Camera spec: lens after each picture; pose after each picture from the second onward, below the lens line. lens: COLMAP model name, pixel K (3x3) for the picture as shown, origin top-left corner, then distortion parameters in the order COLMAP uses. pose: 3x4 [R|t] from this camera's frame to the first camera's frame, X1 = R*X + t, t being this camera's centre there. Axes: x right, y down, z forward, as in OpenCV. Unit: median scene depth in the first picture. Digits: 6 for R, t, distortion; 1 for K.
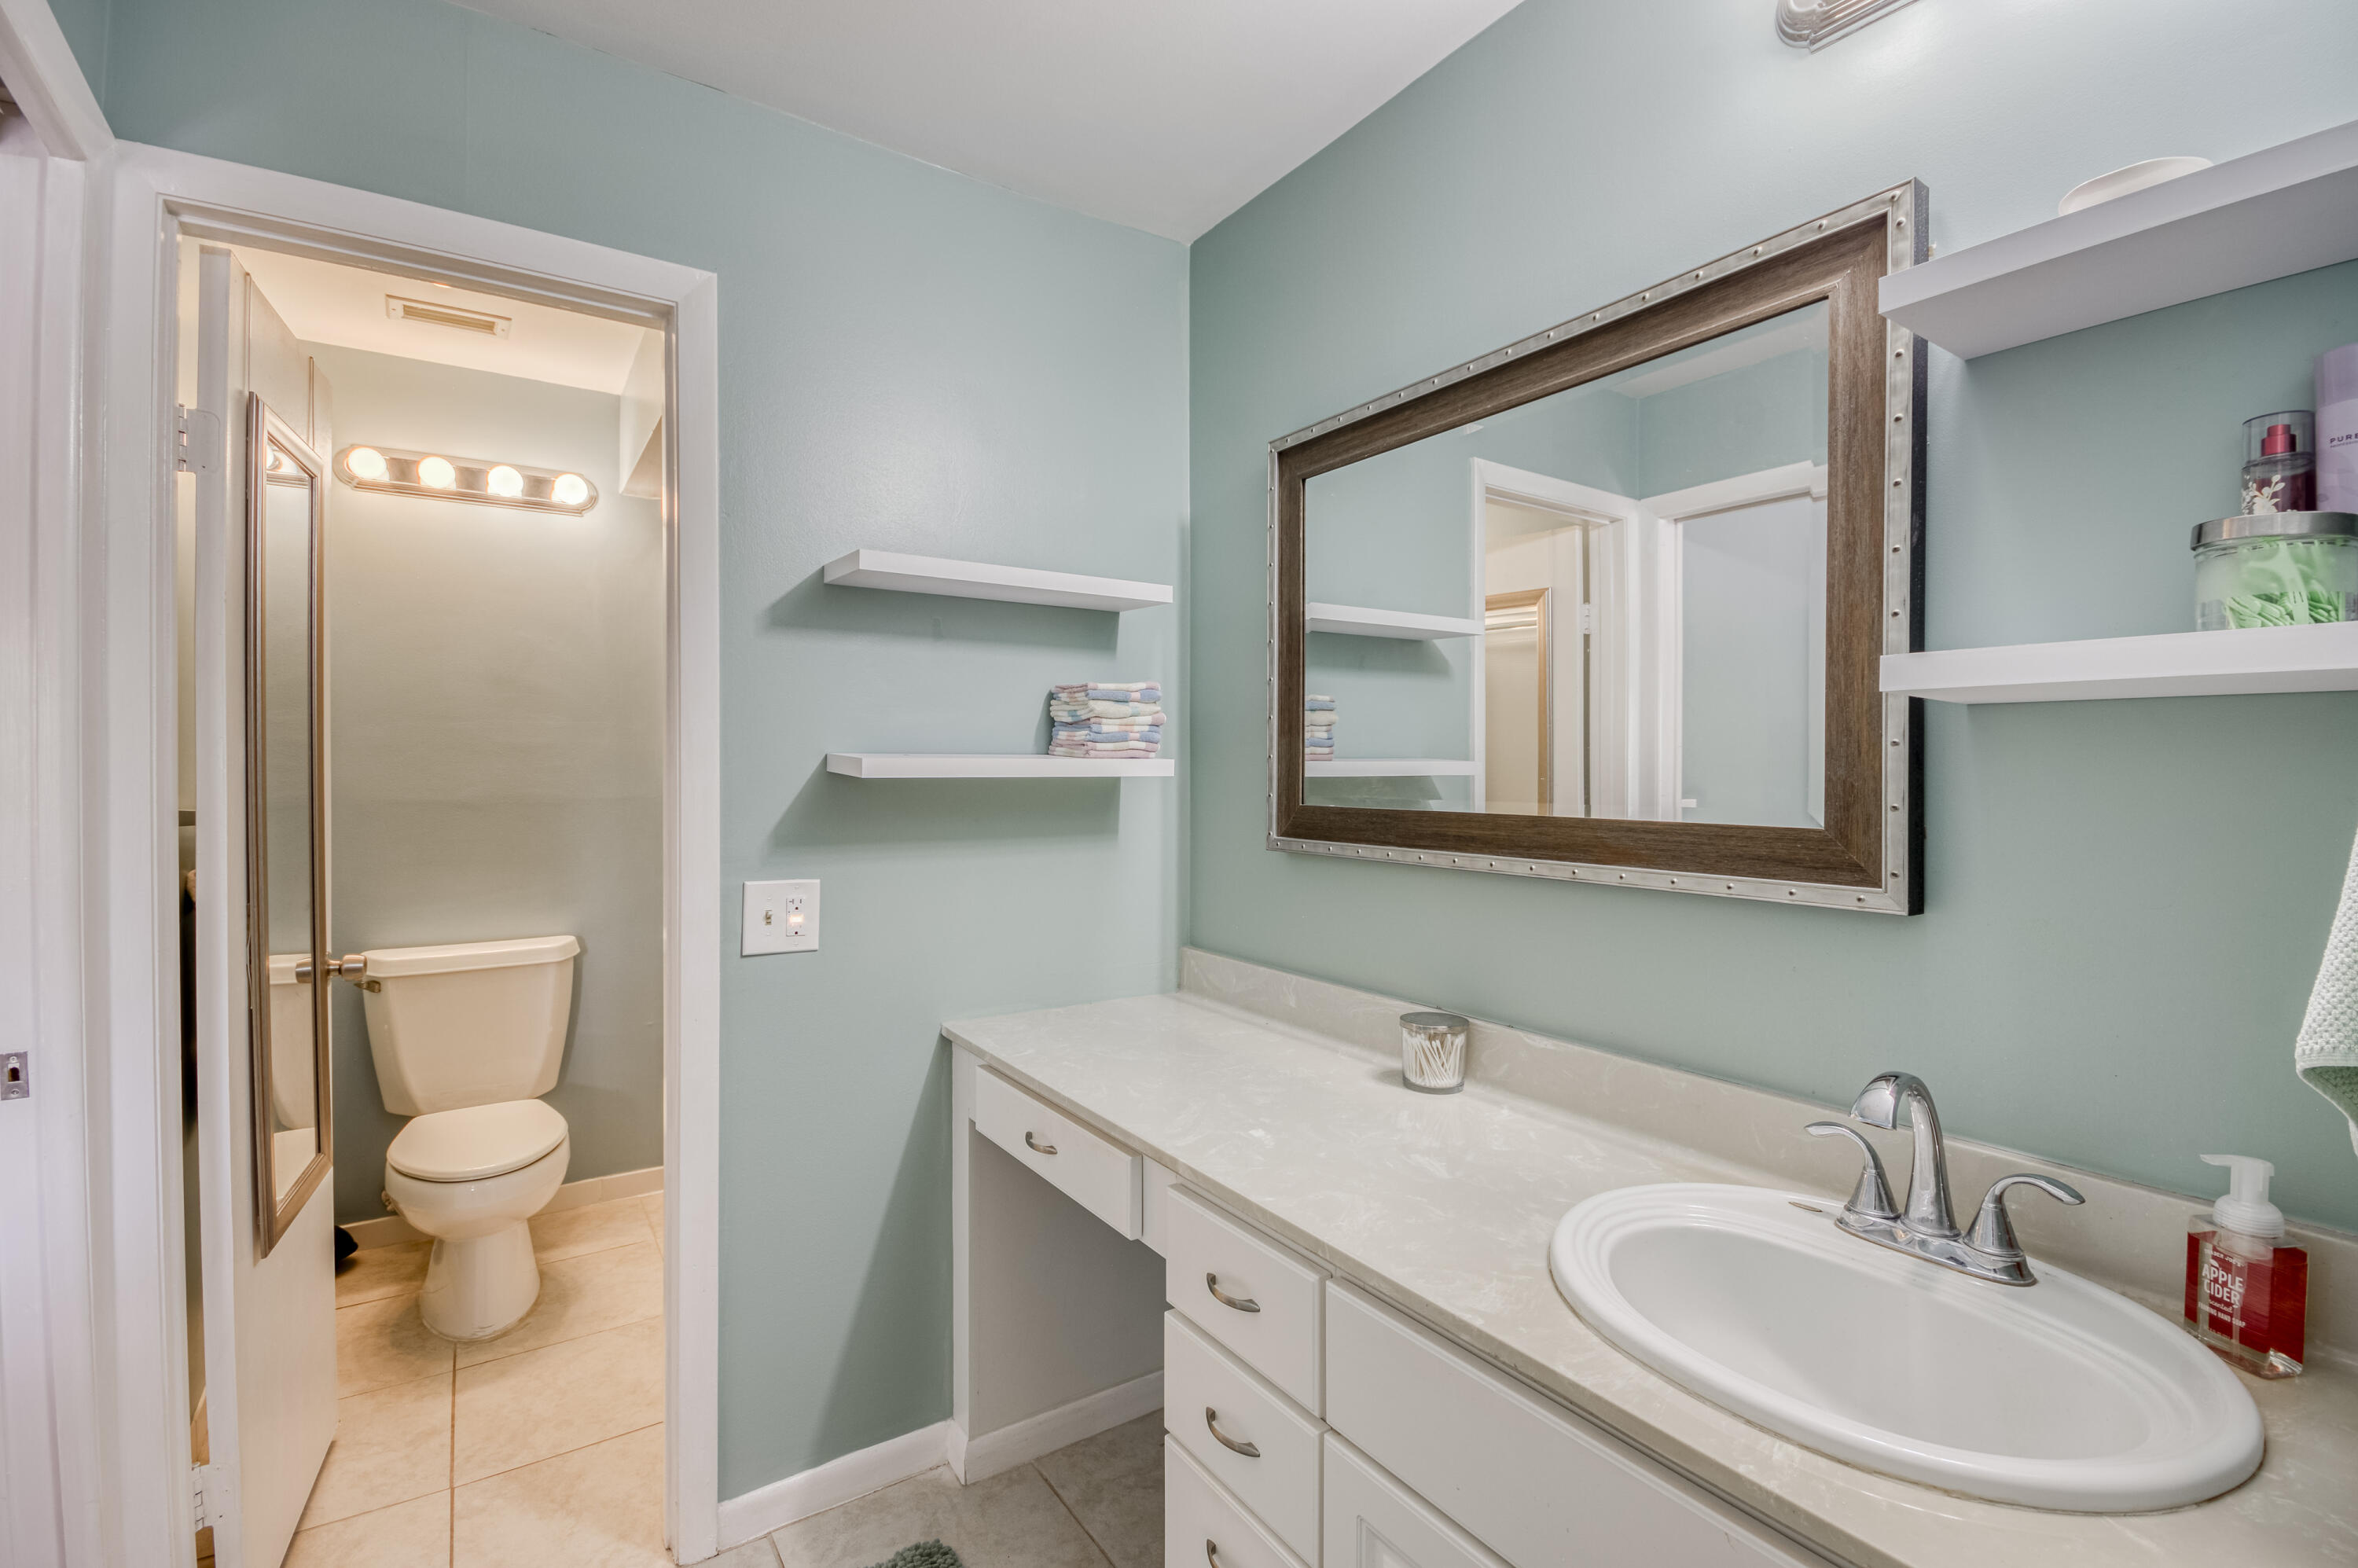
lens RADIAL K [[1046.8, 0, 1179.5], [0, 1046.8, 770.4], [0, 0, 1]] dist [-0.000804, -0.000559]
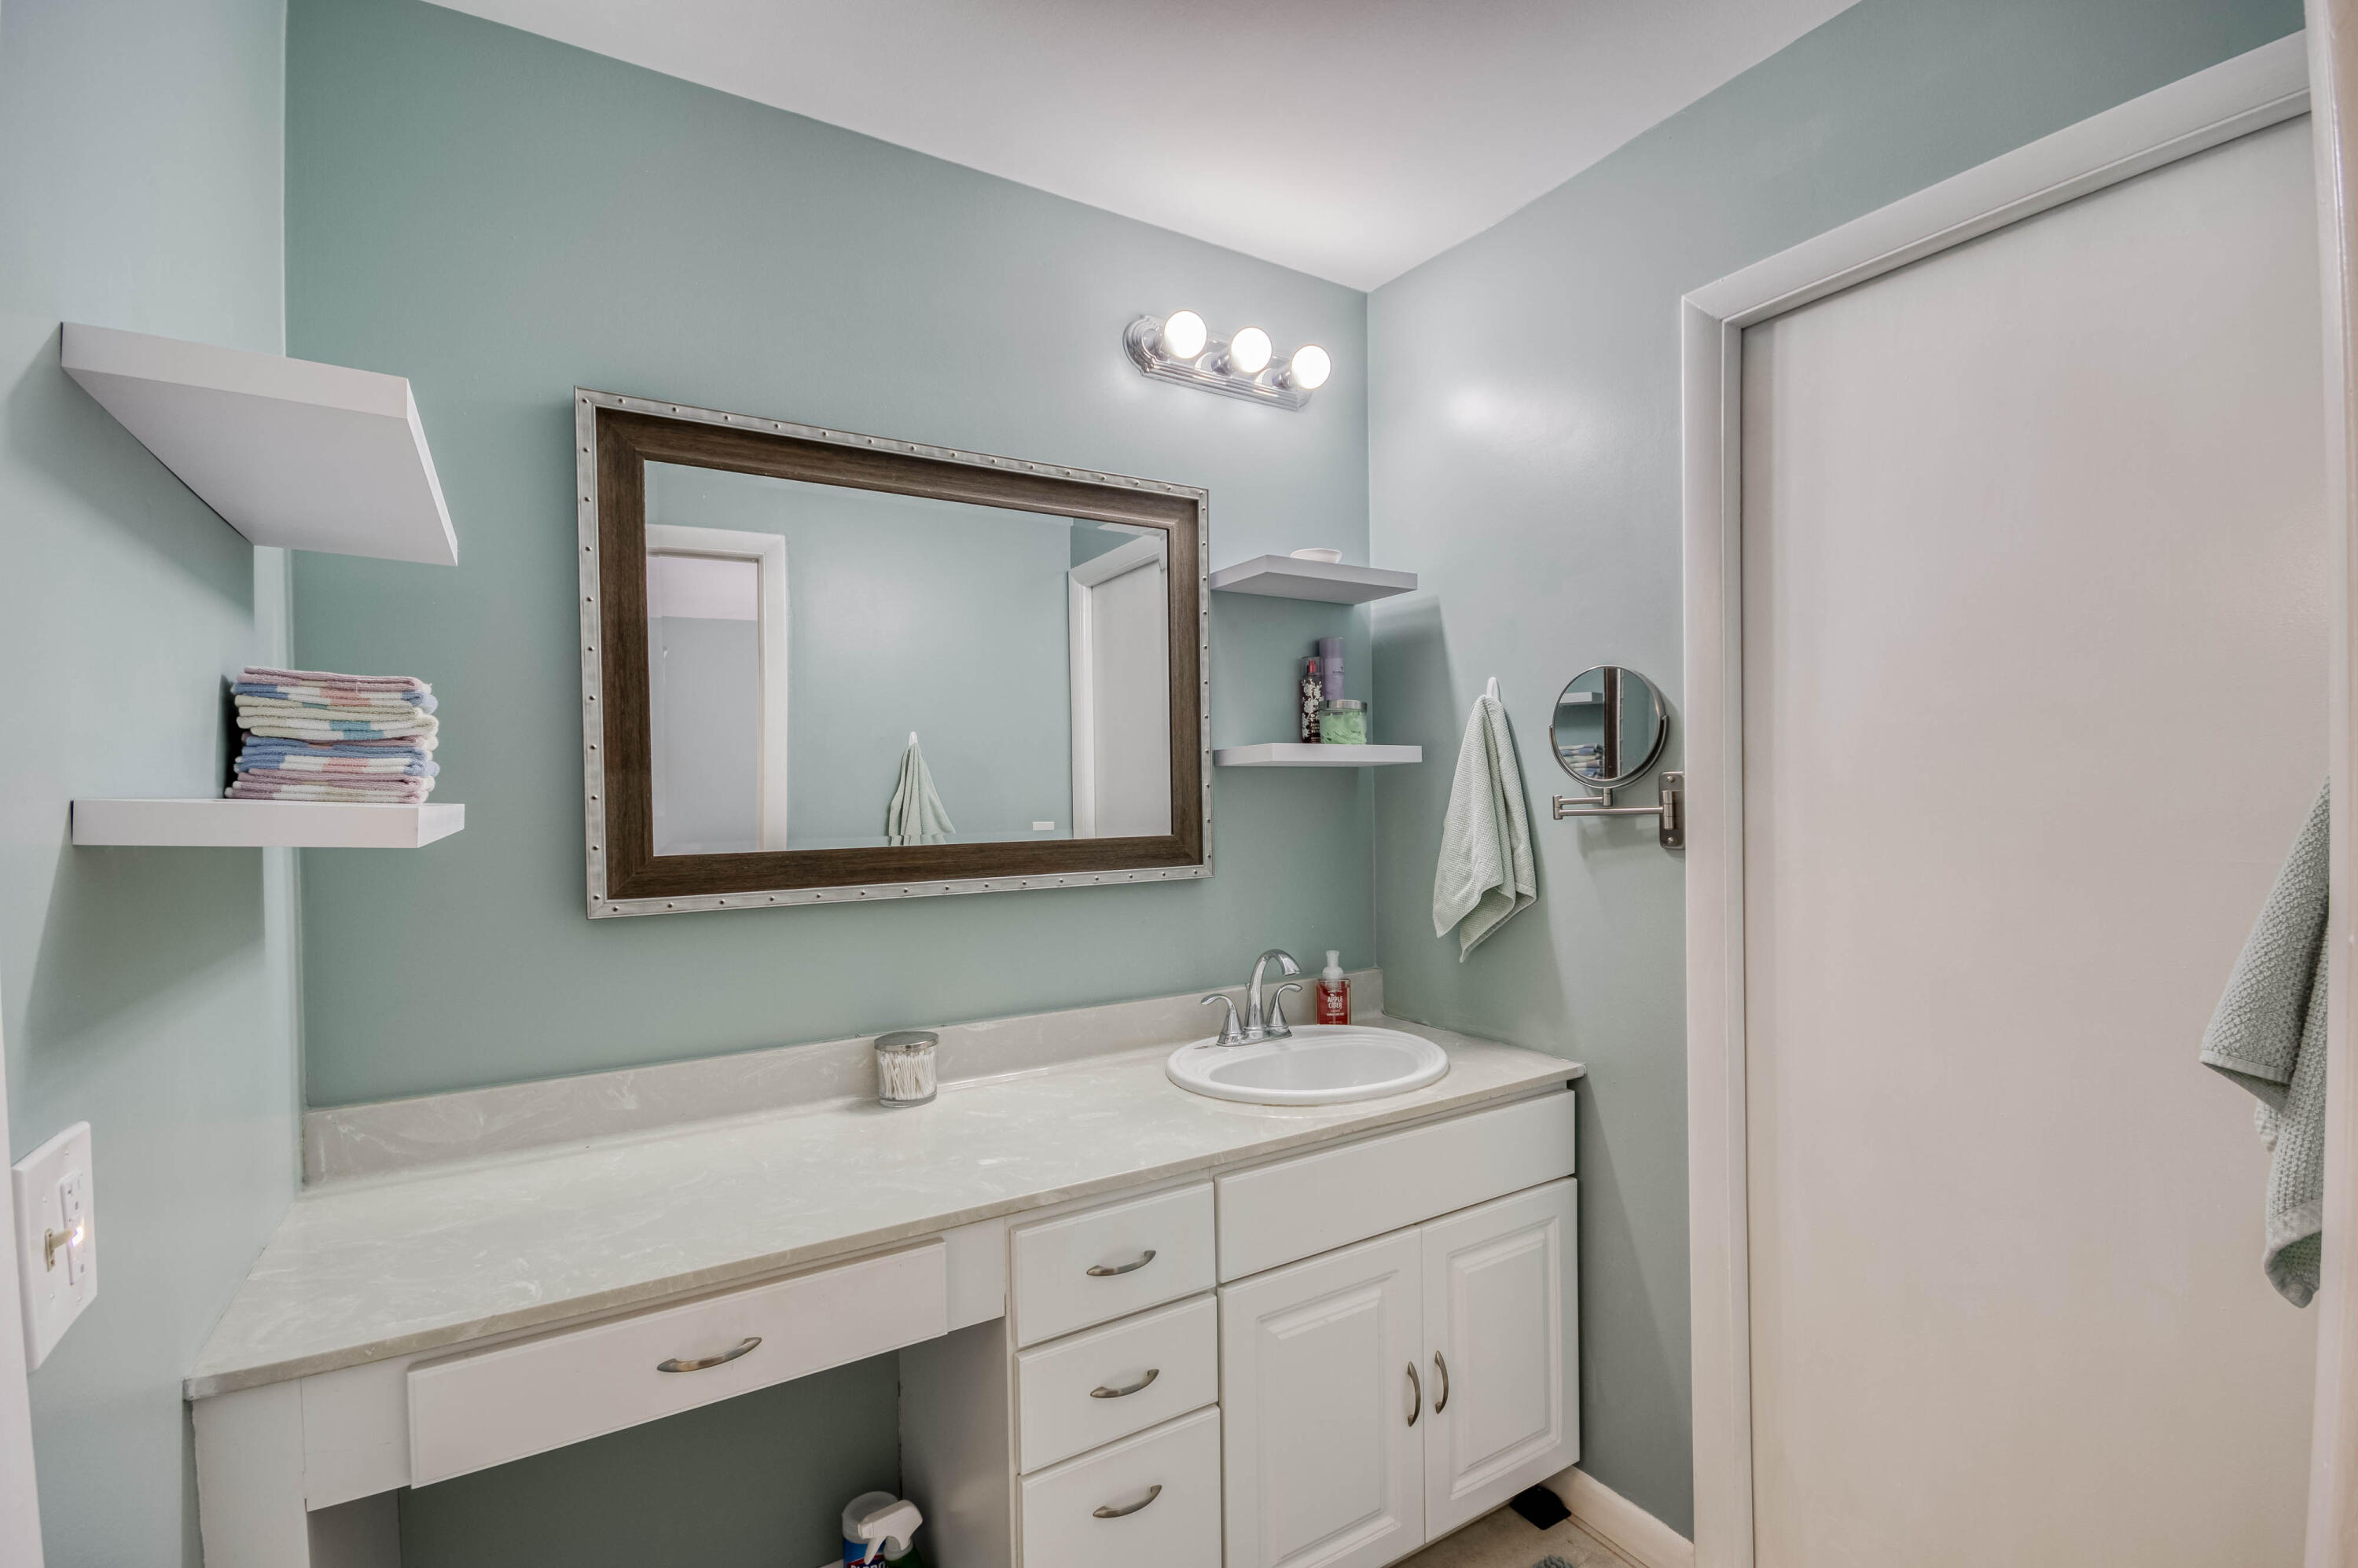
lens RADIAL K [[1046.8, 0, 1177.5], [0, 1046.8, 800.2], [0, 0, 1]] dist [-0.000804, -0.000559]
pose [[0.049423, -0.010817, 0.998719, -1.030009], [0.017265, 0.999801, 0.009974, -0.018313], [-0.998629, 0.016750, 0.049600, 0.828321]]
